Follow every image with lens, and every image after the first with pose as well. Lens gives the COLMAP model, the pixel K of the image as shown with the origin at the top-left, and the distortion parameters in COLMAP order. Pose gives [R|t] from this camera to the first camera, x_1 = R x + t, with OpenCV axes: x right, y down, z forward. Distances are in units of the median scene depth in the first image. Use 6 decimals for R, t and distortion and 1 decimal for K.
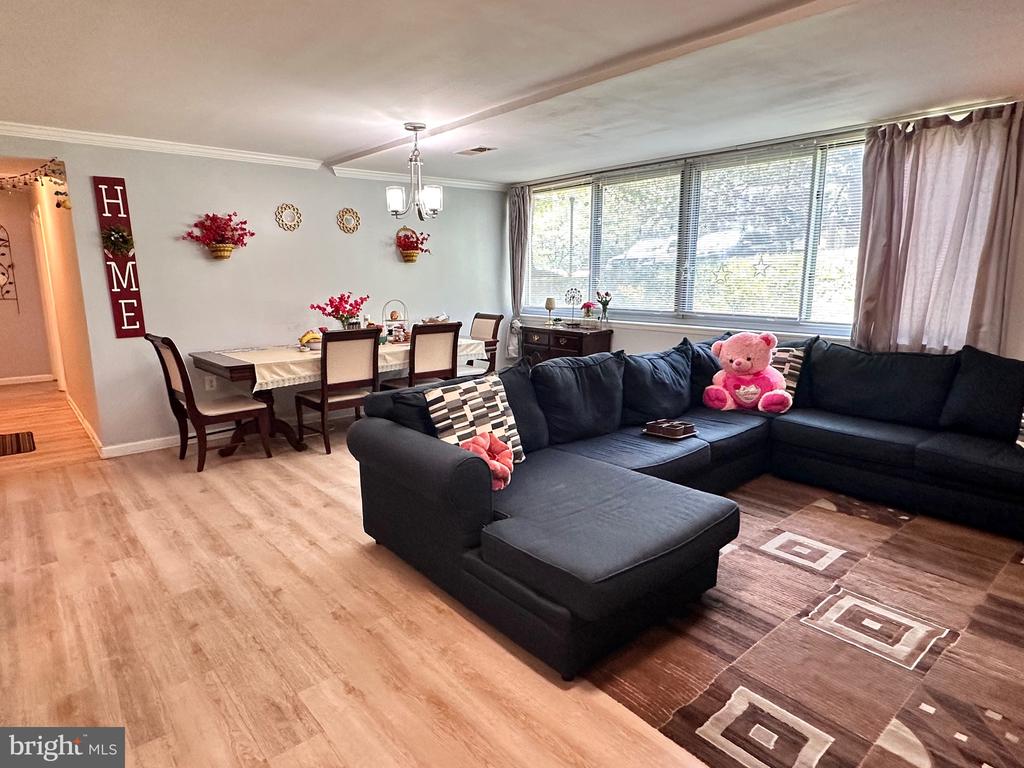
lens RADIAL K [[614.2, 0, 515.5], [0, 614.2, 385.8], [0, 0, 1]] dist [-0.002698, 0.000779]
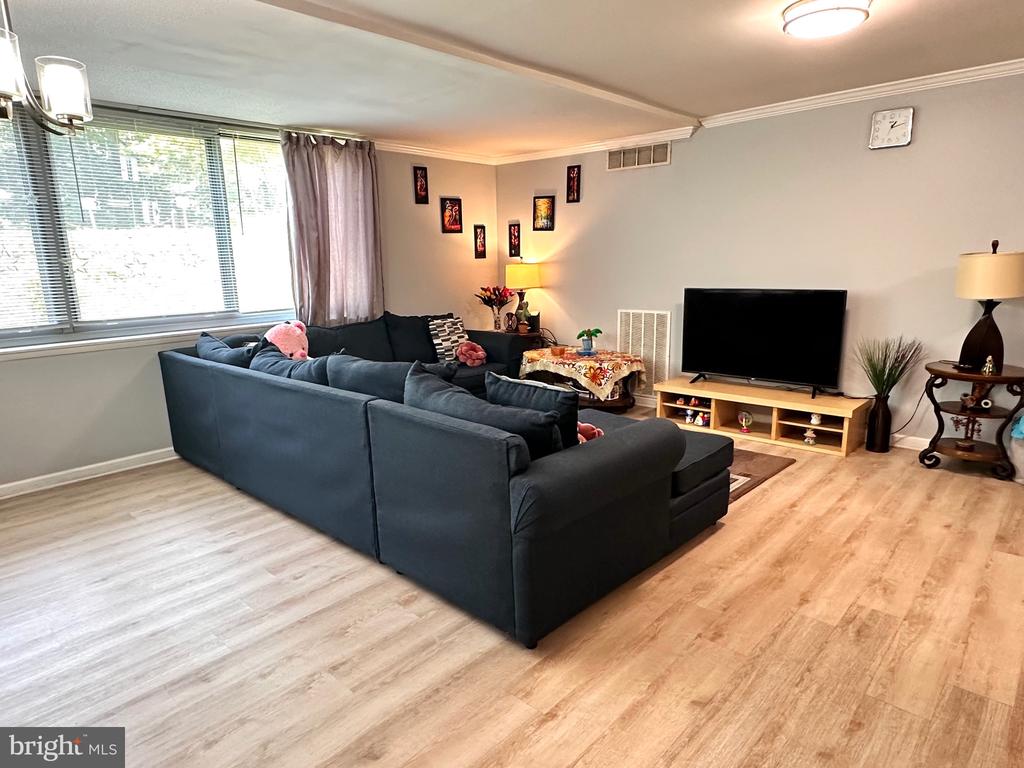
lens RADIAL K [[614.2, 0, 515.5], [0, 614.2, 385.8], [0, 0, 1]] dist [-0.002698, 0.000779]
pose [[-0.117986, -0.196615, 0.973356, -0.533174], [0.205223, 0.954213, 0.217625, -0.112175], [-0.971578, 0.225432, -0.072234, 0.643835]]
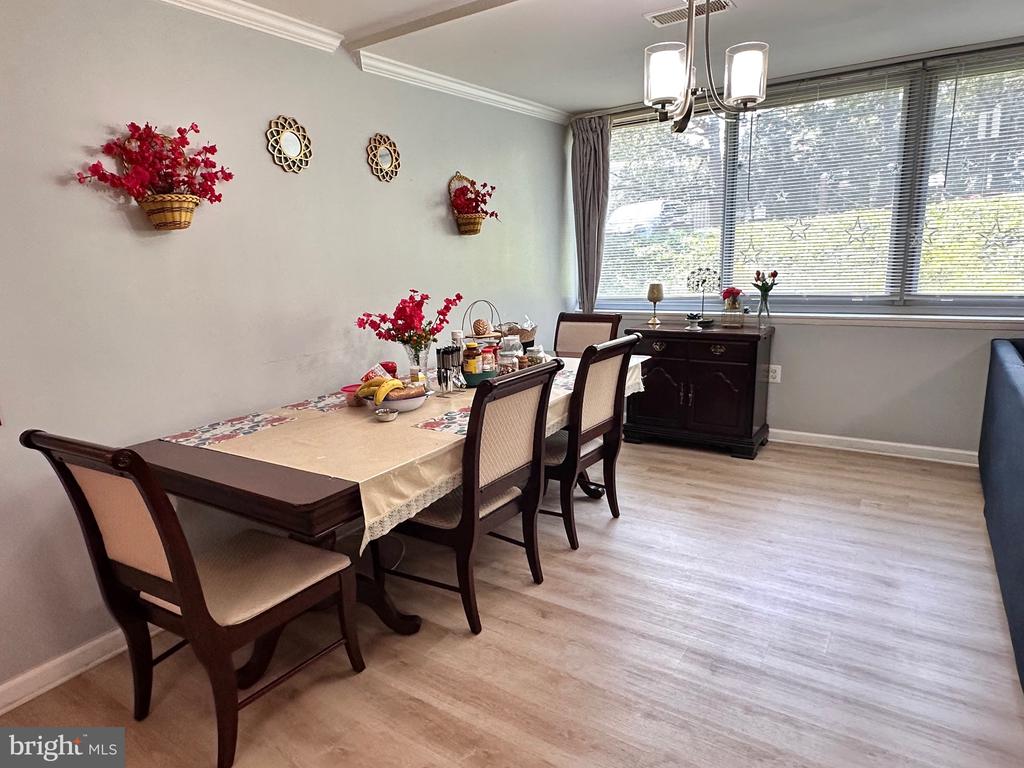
lens RADIAL K [[627.7, 0, 512.0], [0, 627.7, 384.0], [0, 0, 1]] dist [-0.001723, -0.000622]
pose [[0.963330, -0.086140, 0.254118, -0.366329], [0.080995, 0.996243, 0.030658, -0.089348], [-0.255804, -0.008952, 0.966687, 0.497800]]
